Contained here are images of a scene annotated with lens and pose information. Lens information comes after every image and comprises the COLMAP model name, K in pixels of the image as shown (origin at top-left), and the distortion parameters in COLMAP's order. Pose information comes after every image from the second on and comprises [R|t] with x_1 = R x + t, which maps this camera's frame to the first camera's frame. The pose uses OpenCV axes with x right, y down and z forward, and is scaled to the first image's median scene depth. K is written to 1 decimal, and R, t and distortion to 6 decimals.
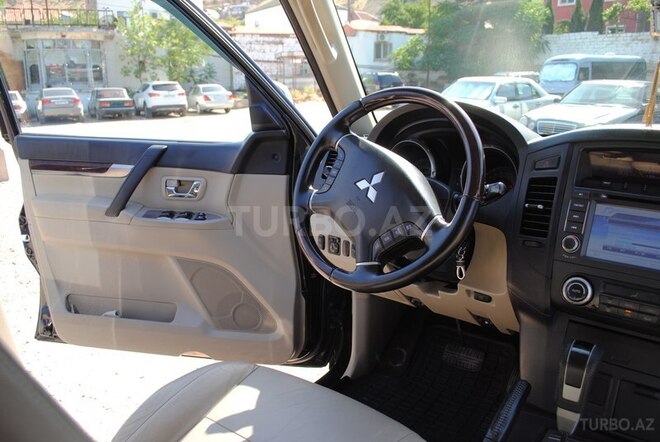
lens RADIAL K [[525.0, 0, 324.5], [0, 525.0, 226.0], [0, 0, 1]] dist [-0.082046, 0.006749]
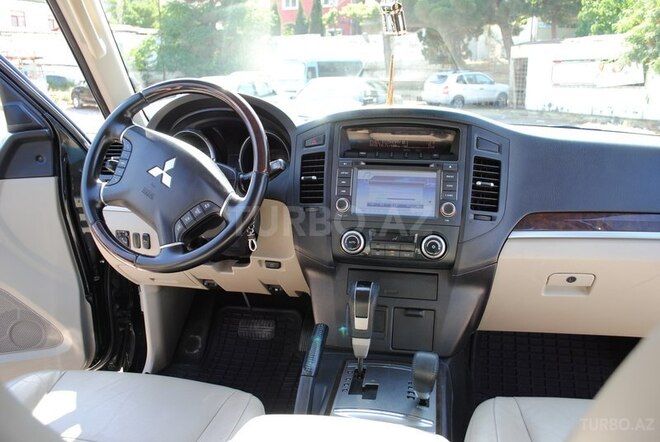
lens RADIAL K [[525.0, 0, 330.8], [0, 525.0, 229.9], [0, 0, 1]] dist [-0.082046, 0.006749]
pose [[0.882067, -0.123079, 0.454764, -0.004013], [0.120557, 0.992101, 0.034671, 0.001616], [-0.455439, 0.024242, 0.889937, -0.002966]]
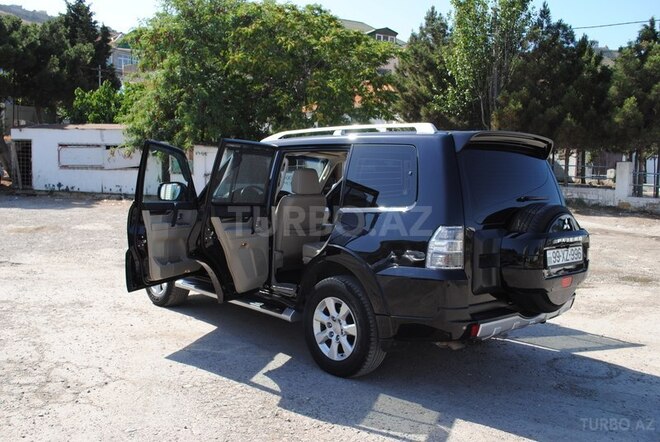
lens RADIAL K [[613.5, 0, 323.8], [0, 613.5, 218.7], [0, 0, 1]] dist [-0.075710, 0.000000]
pose [[0.153885, -0.070118, 0.985598, -0.213064], [0.230582, 0.972487, 0.033183, 0.000105], [-0.960808, 0.222155, 0.165819, -0.022768]]
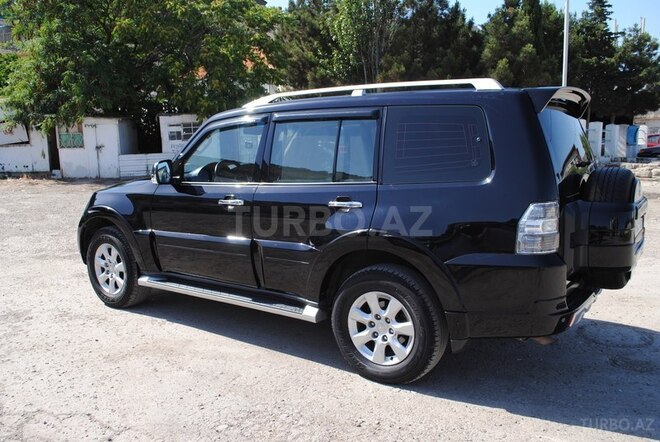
lens RADIAL K [[562.9, 0, 325.7], [0, 562.9, 225.3], [0, 0, 1]] dist [-0.082316, 0.019111]
pose [[-0.078012, -0.153895, 0.985003, -0.171751], [0.270270, 0.947750, 0.169480, -0.012327], [-0.959619, 0.279438, -0.032343, 0.018959]]
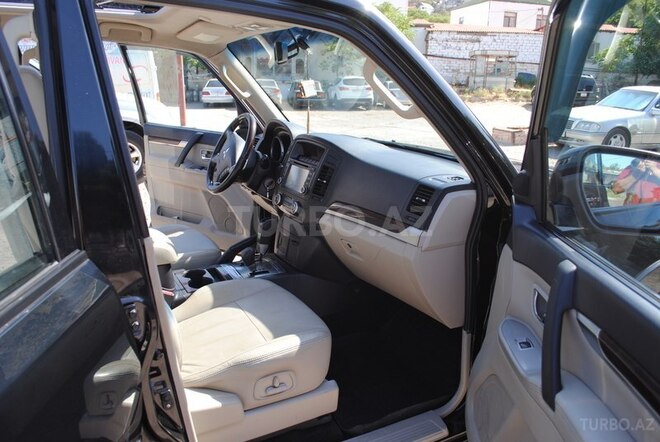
lens RADIAL K [[525.0, 0, 308.2], [0, 525.0, 222.1], [0, 0, 1]] dist [-0.082046, 0.006749]
pose [[0.917664, 0.123120, -0.377802, 0.053946], [-0.121654, 0.992182, 0.027845, 0.004940], [0.378277, 0.020409, 0.925467, -0.042737]]
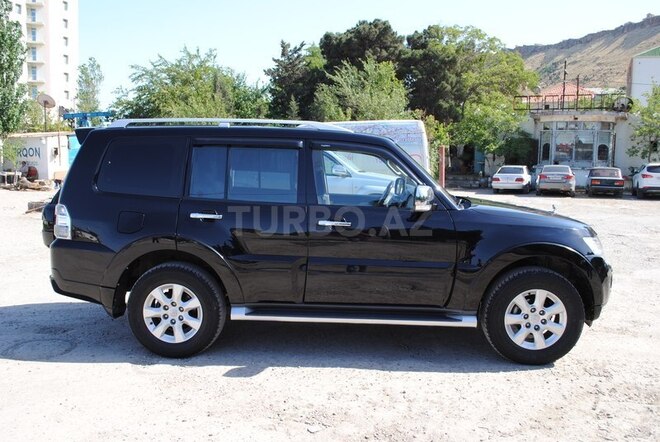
lens RADIAL K [[562.9, 0, 325.3], [0, 562.9, 226.6], [0, 0, 1]] dist [-0.082316, 0.019111]
pose [[0.596089, 0.101414, -0.796488, 0.156453], [-0.218114, 0.975141, -0.039074, 0.018382], [0.772726, 0.197016, 0.603390, -0.099269]]
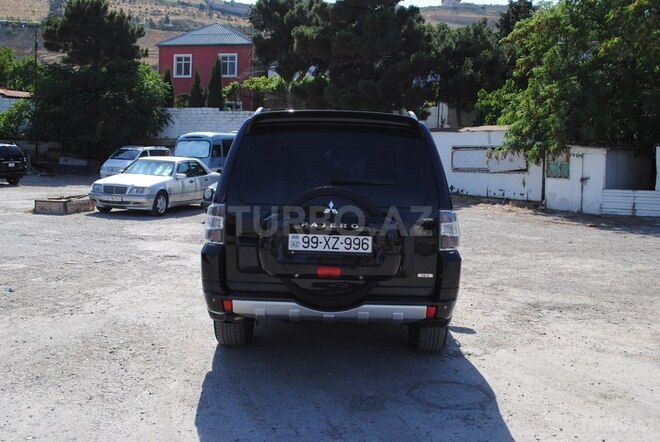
lens RADIAL K [[684.0, 0, 332.0], [0, 684.0, 219.5], [0, 0, 1]] dist [-0.079297, 0.000000]
pose [[0.787091, -0.022849, 0.616413, -0.148854], [0.129113, 0.983280, -0.128415, 0.043255], [-0.603173, 0.180661, 0.776881, -0.175680]]
